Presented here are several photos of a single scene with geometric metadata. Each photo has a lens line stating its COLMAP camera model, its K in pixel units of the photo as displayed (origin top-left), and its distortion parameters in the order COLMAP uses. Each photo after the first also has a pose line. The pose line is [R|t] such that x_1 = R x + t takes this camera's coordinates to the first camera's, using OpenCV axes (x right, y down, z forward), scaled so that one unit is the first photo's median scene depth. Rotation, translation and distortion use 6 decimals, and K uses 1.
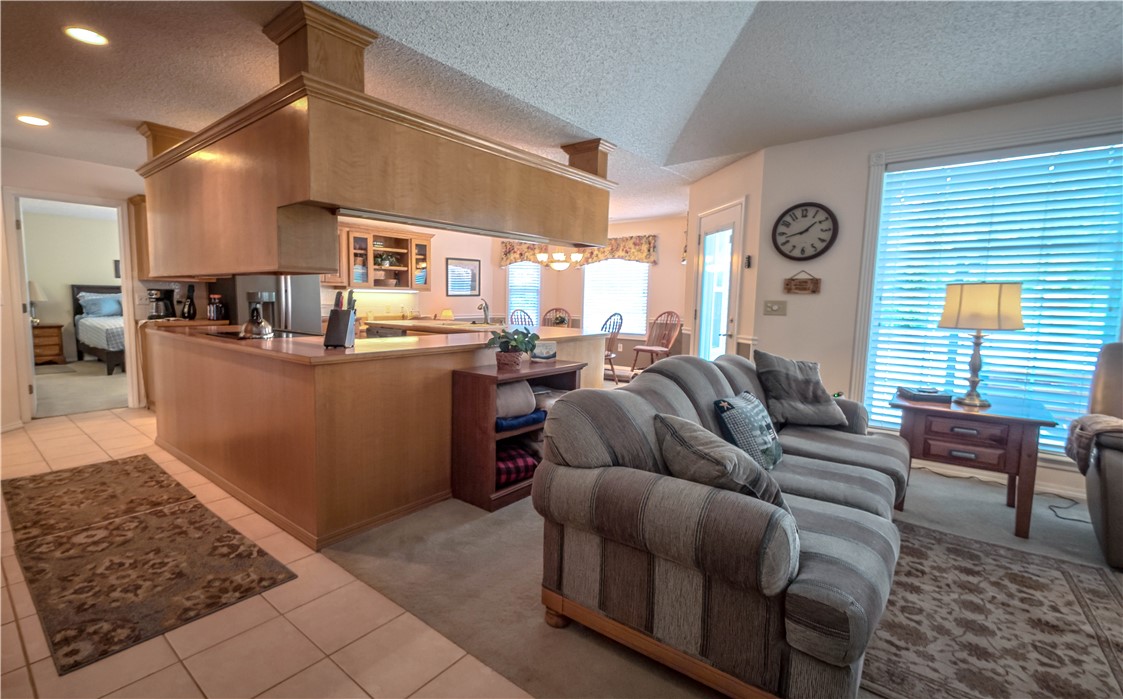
lens RADIAL K [[501.3, 0, 503.8], [0, 501.3, 346.5], [0, 0, 1]] dist [0.001406, 0.000541]
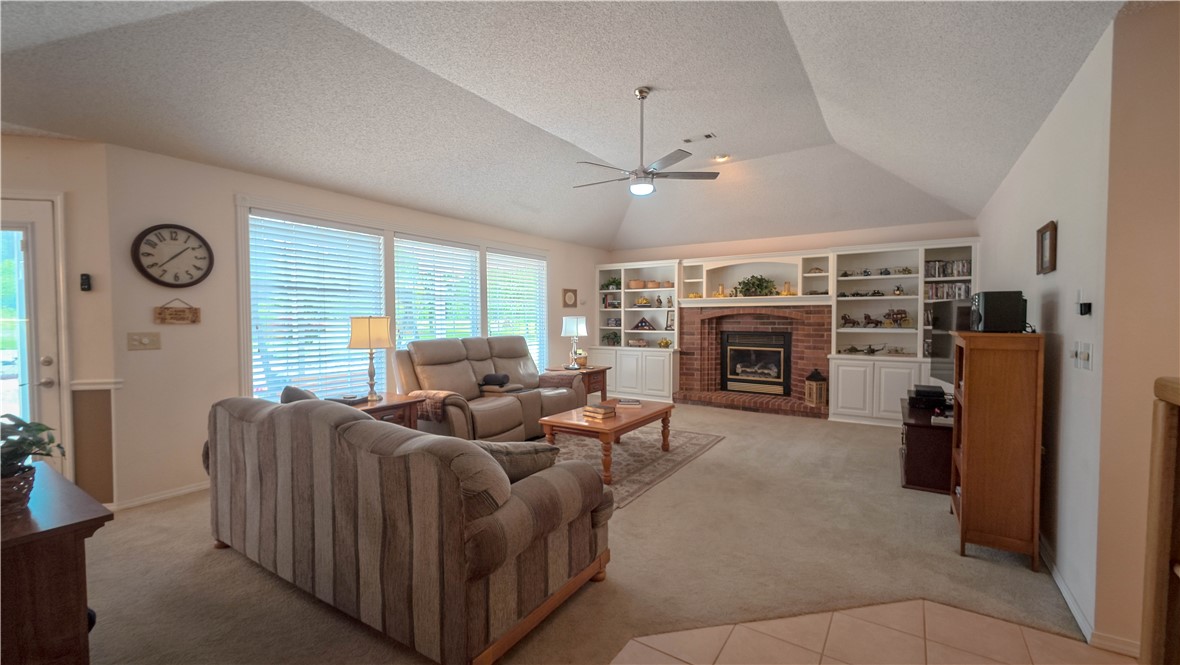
lens RADIAL K [[474.5, 0, 590.0], [0, 474.5, 332.5], [0, 0, 1]] dist [0.003204, 0.000160]
pose [[-0.129594, -0.044228, 0.990580, -0.391176], [0.093394, 0.994019, 0.056600, -0.075524], [-0.987159, 0.099849, -0.124688, 0.409981]]
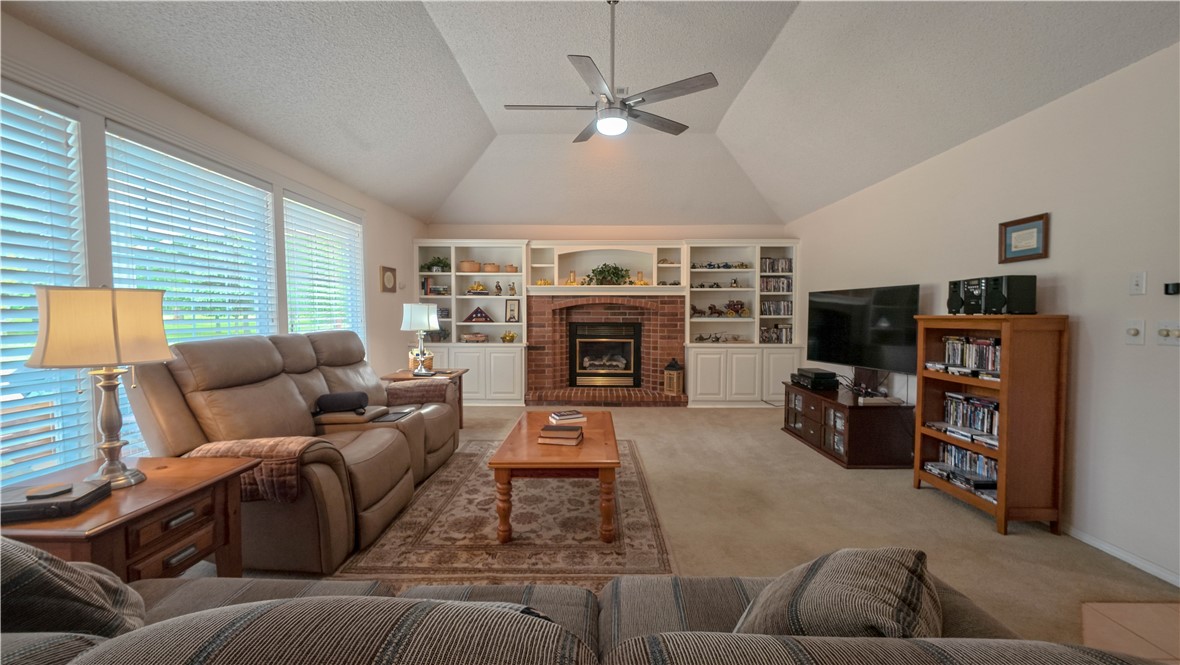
lens RADIAL K [[460.5, 0, 590.0], [0, 460.5, 332.5], [0, 0, 1]] dist [0.003105, 0.000174]
pose [[-0.644425, -0.047064, 0.763218, 0.100944], [0.061948, 0.991610, 0.113454, -0.074975], [-0.762154, 0.120393, -0.636103, 0.689910]]
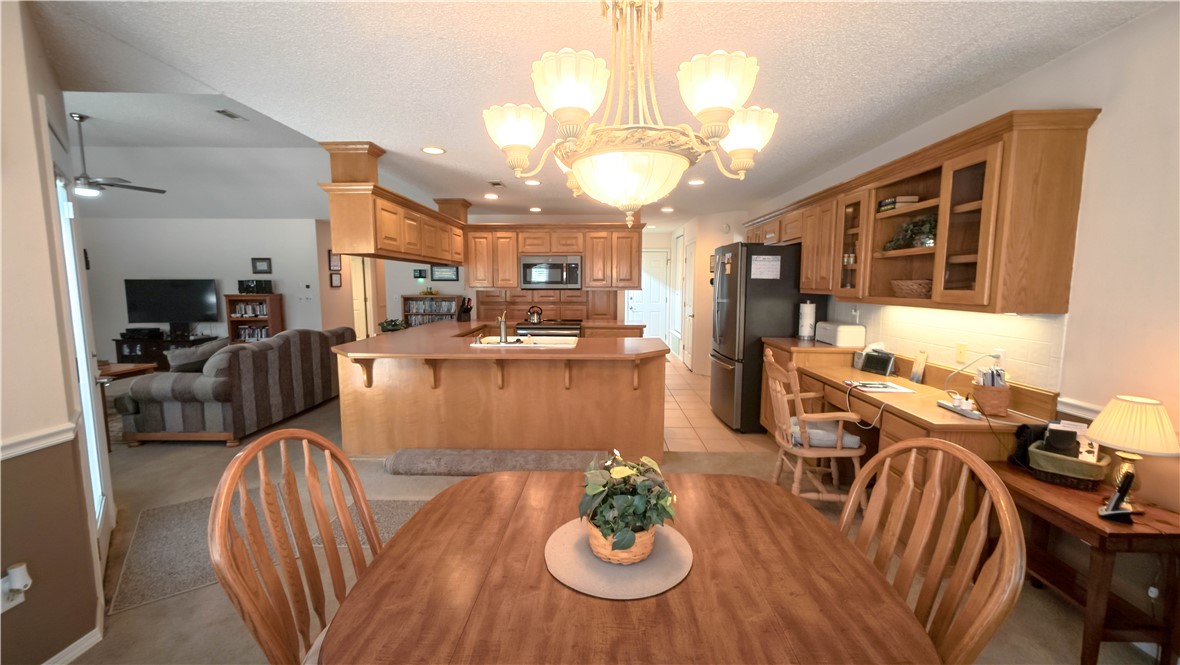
lens RADIAL K [[460.5, 0, 590.0], [0, 460.5, 332.5], [0, 0, 1]] dist [0.003105, 0.000174]
pose [[-0.767784, 0.051525, -0.638633, 0.439375], [-0.073442, 0.983114, 0.167612, -0.259929], [0.636485, 0.175593, -0.751035, 2.215499]]
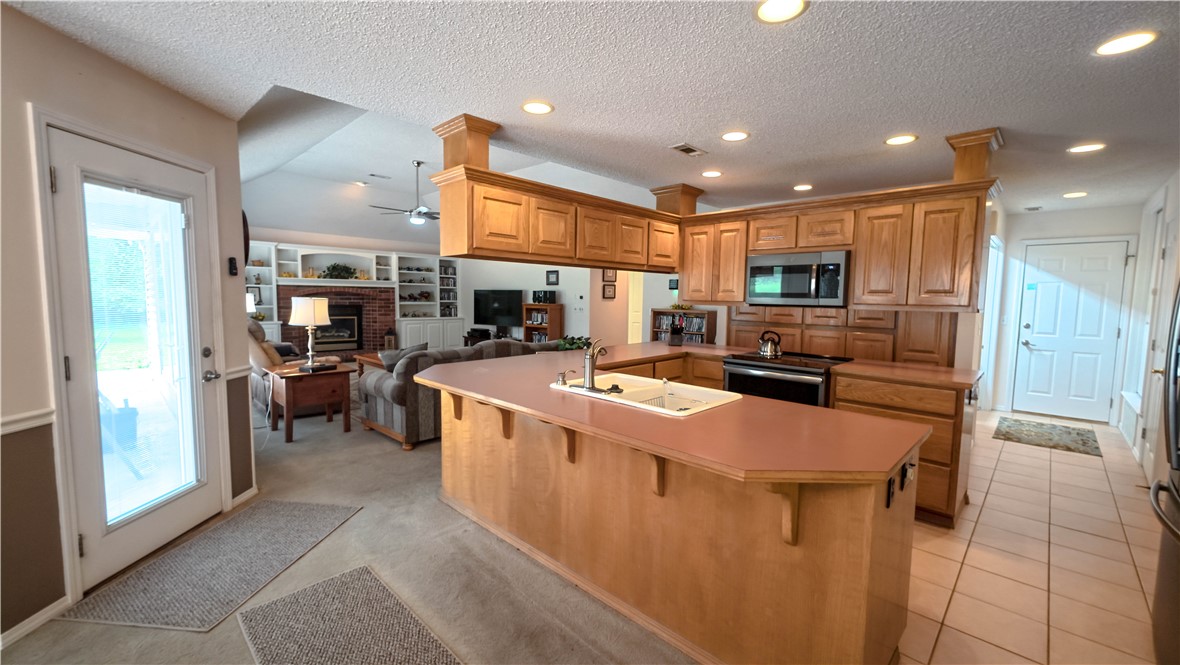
lens RADIAL K [[474.5, 0, 590.0], [0, 474.5, 332.5], [0, 0, 1]] dist [0.003204, 0.000160]
pose [[-0.998167, -0.035321, 0.049151, -0.079689], [-0.026256, 0.984364, 0.174176, -0.242627], [-0.054534, 0.172566, -0.983487, 1.967695]]
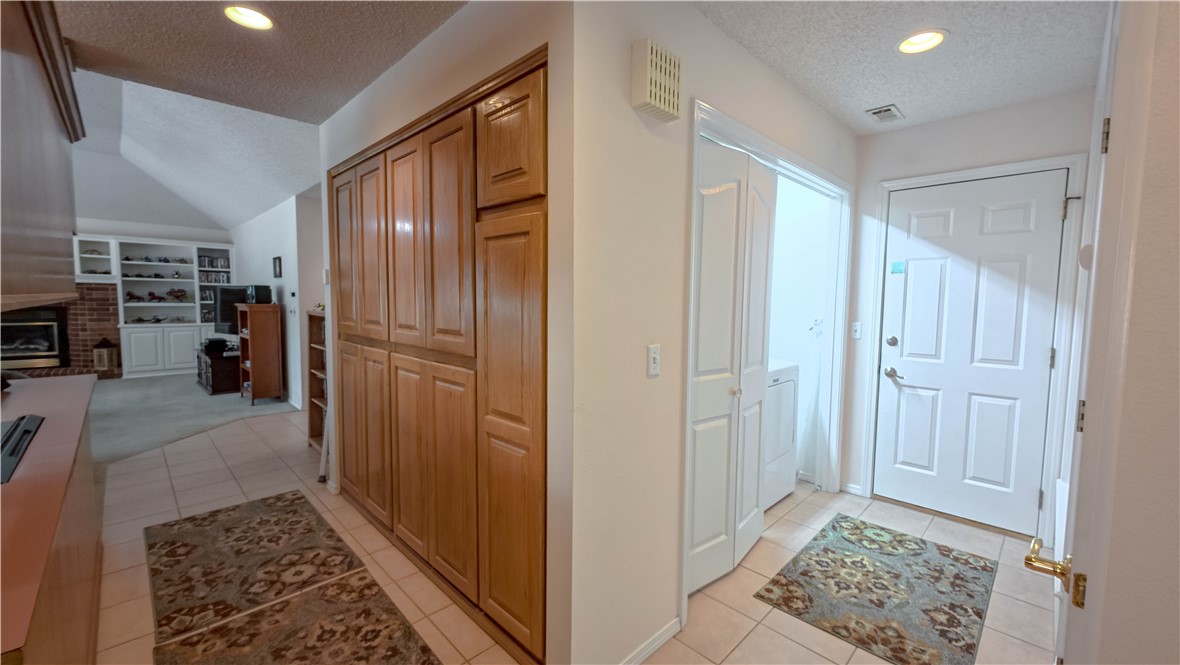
lens RADIAL K [[467.7, 0, 590.0], [0, 467.7, 332.5], [0, 0, 1]] dist [0.004067, 0.000218]
pose [[-0.997432, -0.034235, 0.062900, -0.957539], [-0.023349, 0.985799, 0.166298, -0.169091], [-0.067700, 0.164402, -0.984067, 1.193502]]
